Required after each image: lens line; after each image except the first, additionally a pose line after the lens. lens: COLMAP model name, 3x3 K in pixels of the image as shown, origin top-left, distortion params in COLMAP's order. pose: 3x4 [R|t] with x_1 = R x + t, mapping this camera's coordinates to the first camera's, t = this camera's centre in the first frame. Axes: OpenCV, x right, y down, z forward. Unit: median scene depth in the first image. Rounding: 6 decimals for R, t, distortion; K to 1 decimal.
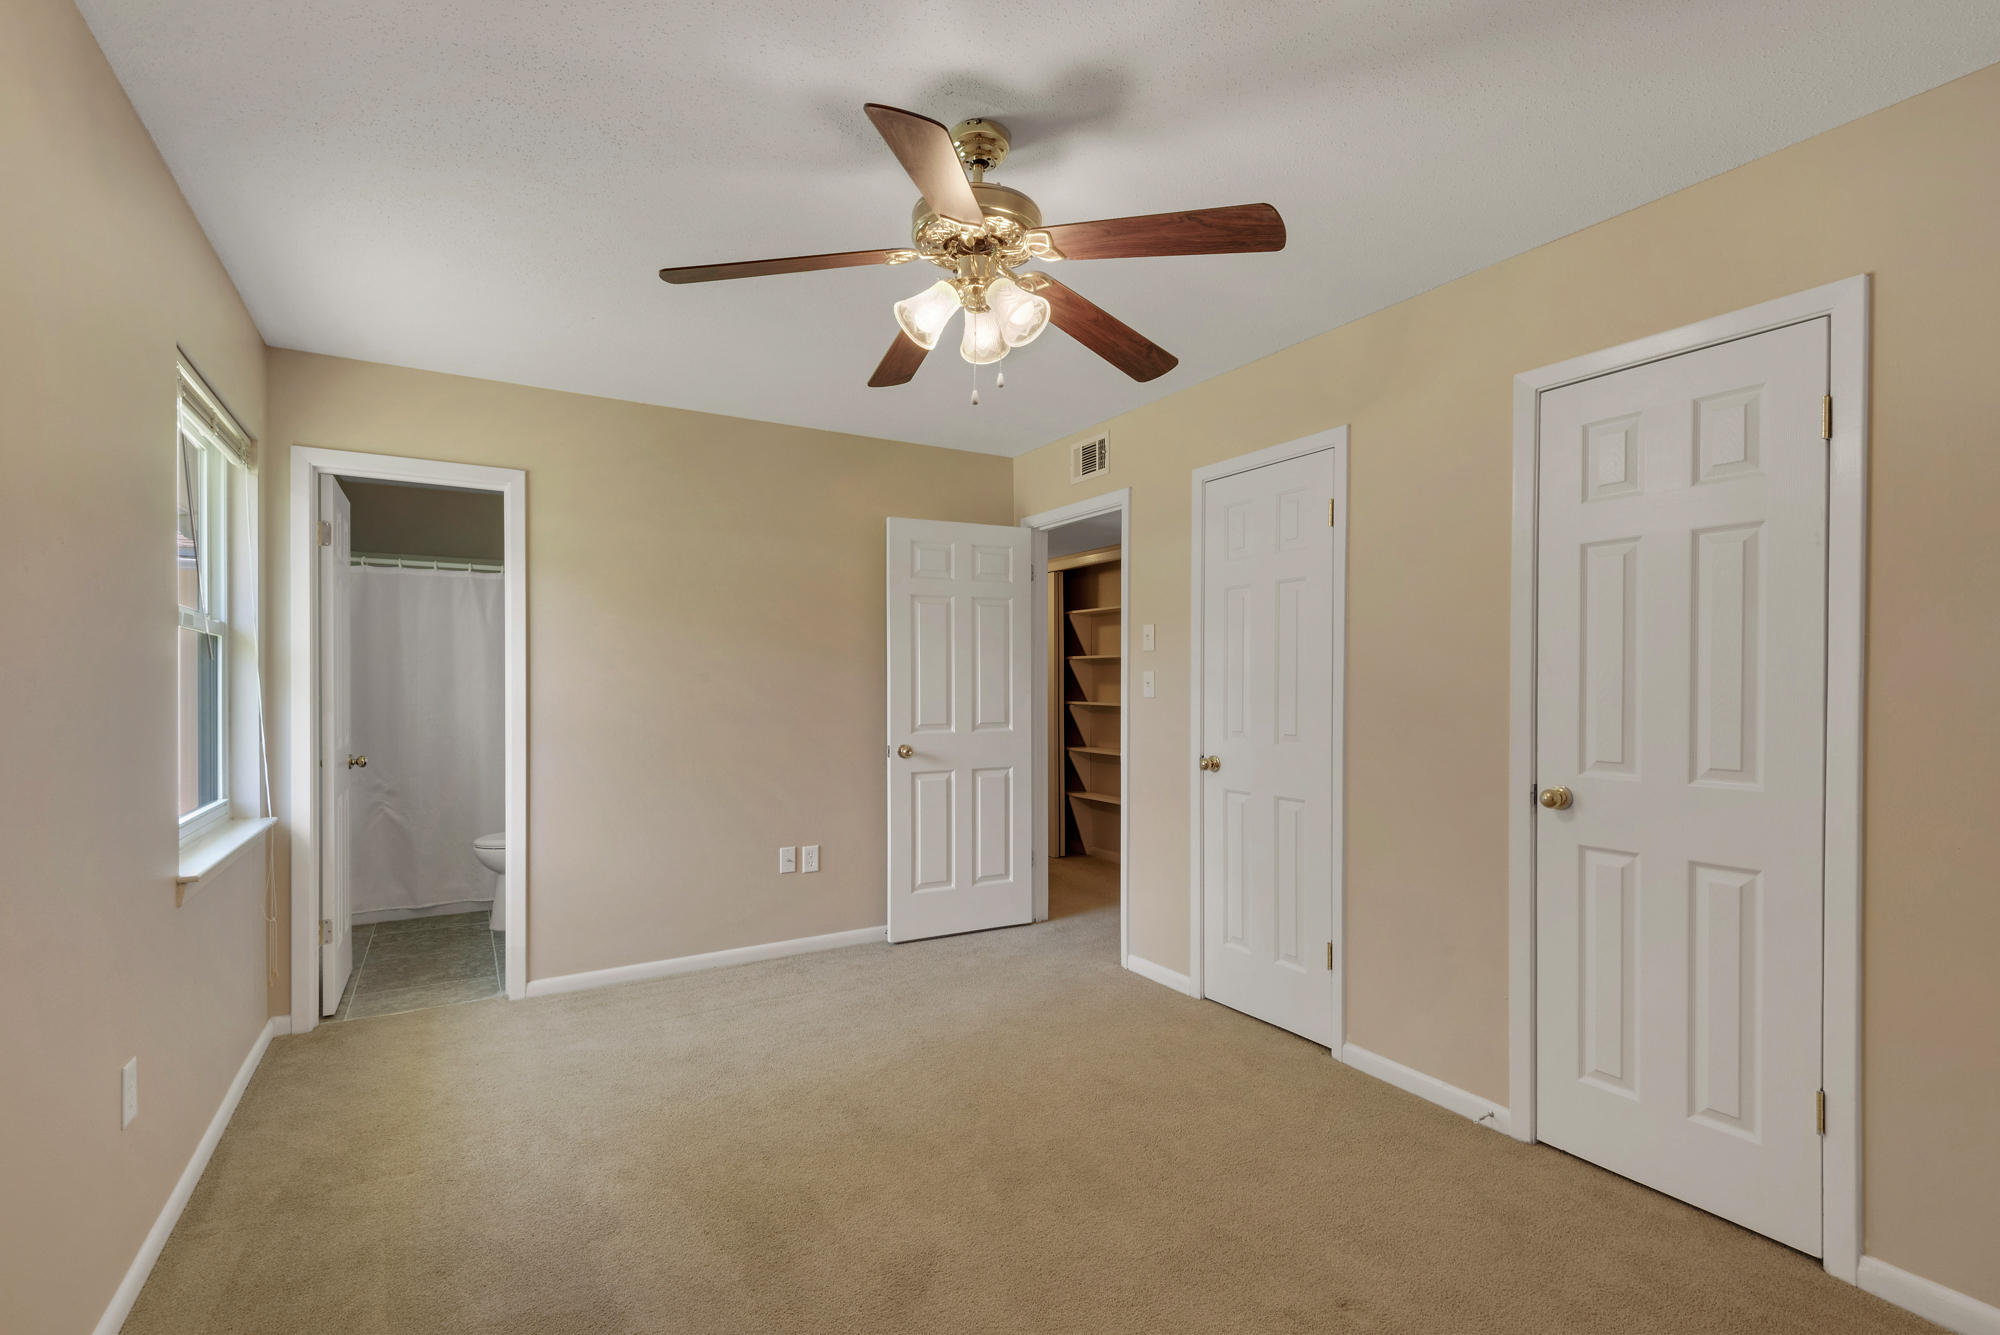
lens RADIAL K [[904.0, 0, 1012.5], [0, 904.0, 674.9], [0, 0, 1]] dist [0.030652, -0.018747]
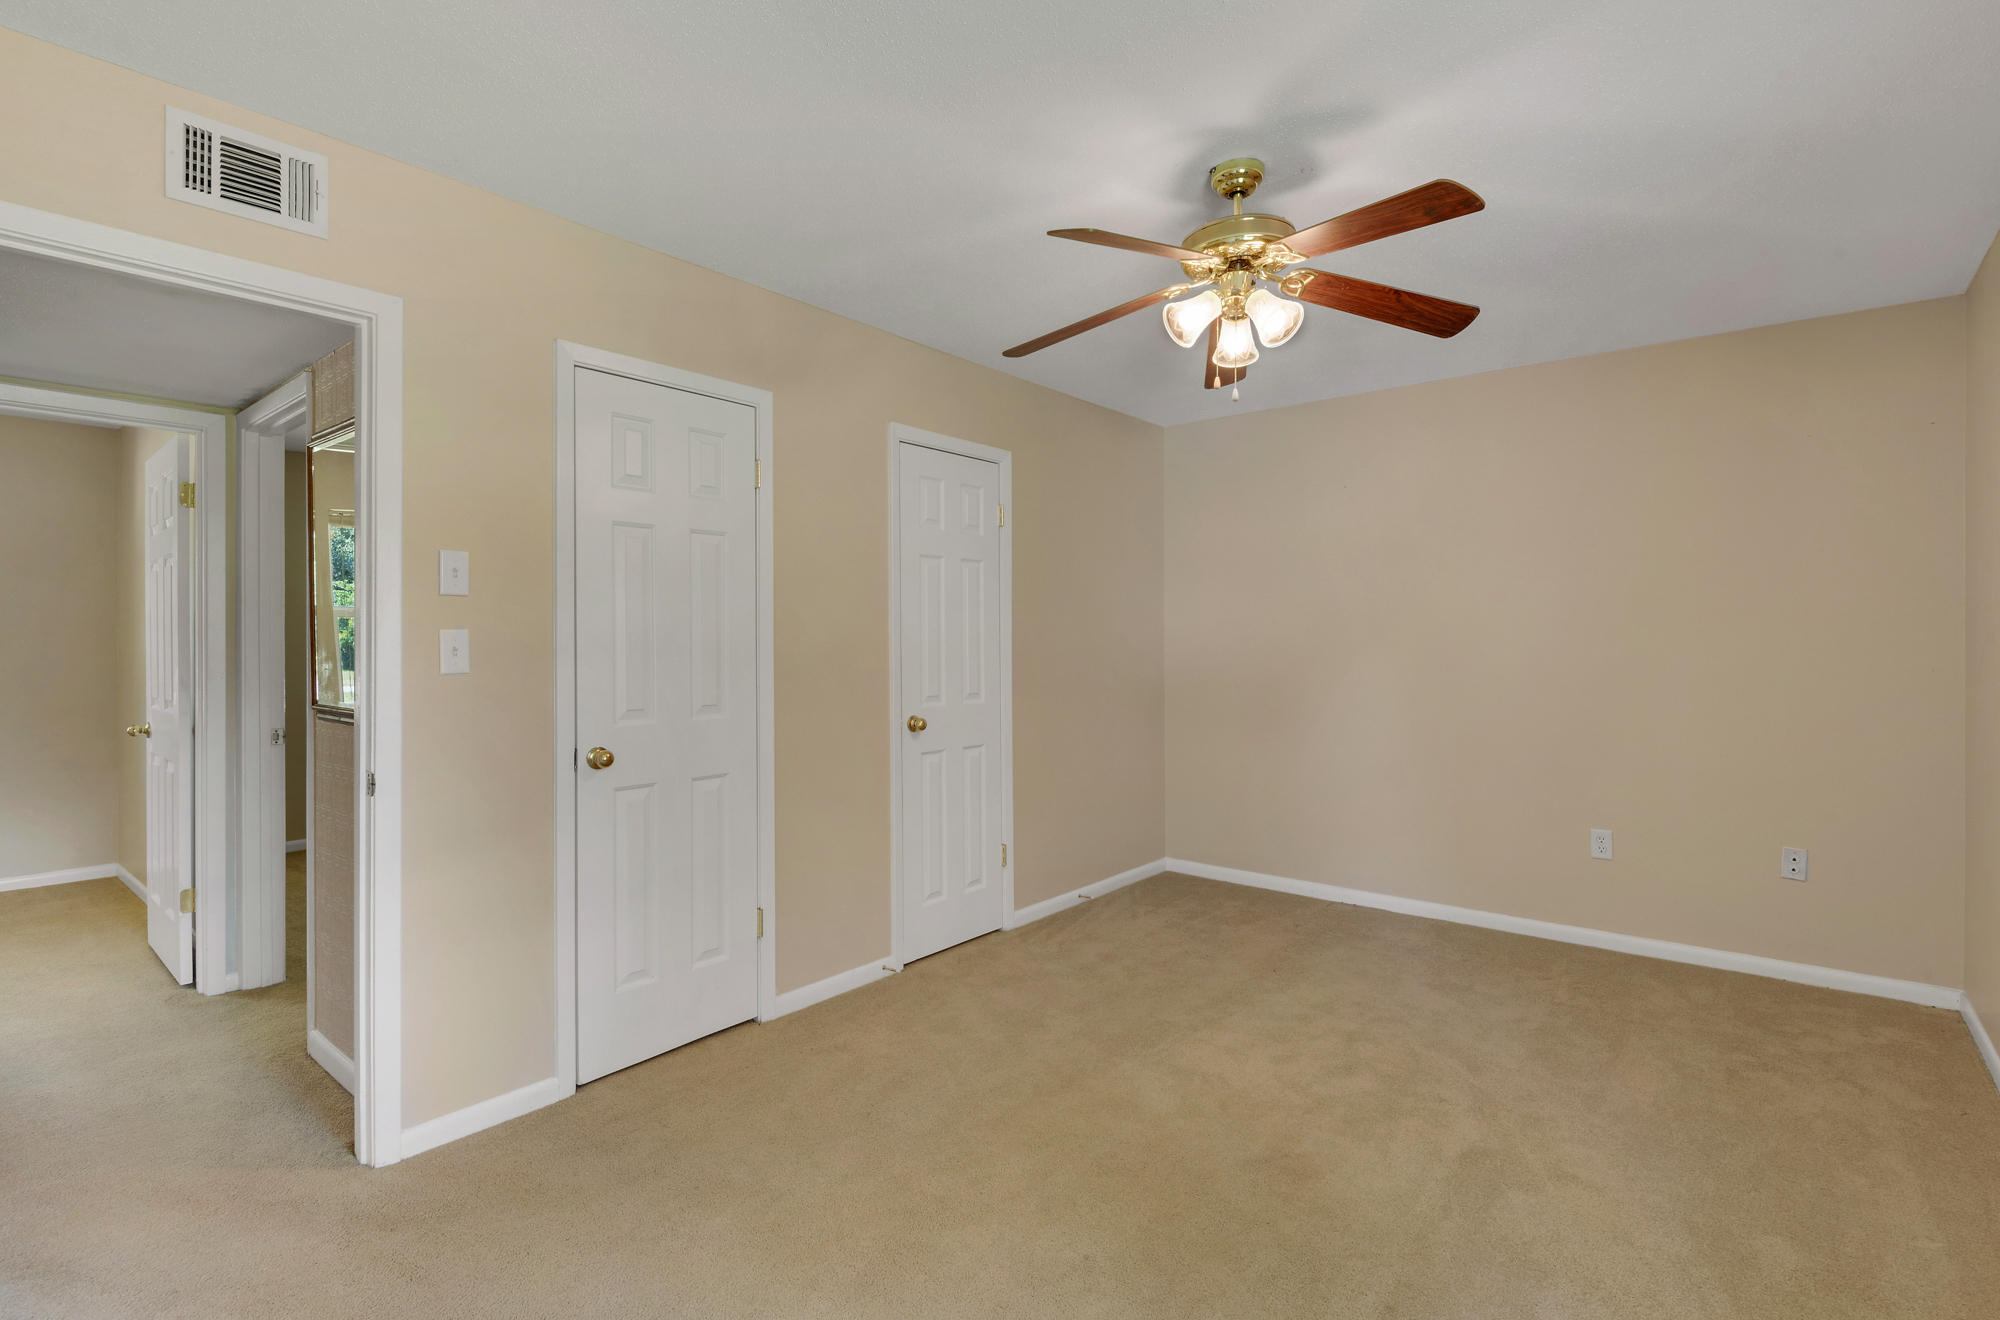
lens RADIAL K [[910.3, 0, 1000.0], [0, 910.3, 660.0], [0, 0, 1]] dist [-0.024412, -0.000317]
pose [[-0.326452, -0.019139, 0.945020, -0.666350], [-0.008301, 0.999814, 0.017382, 0.002232], [-0.945177, -0.002170, -0.326551, 1.078470]]
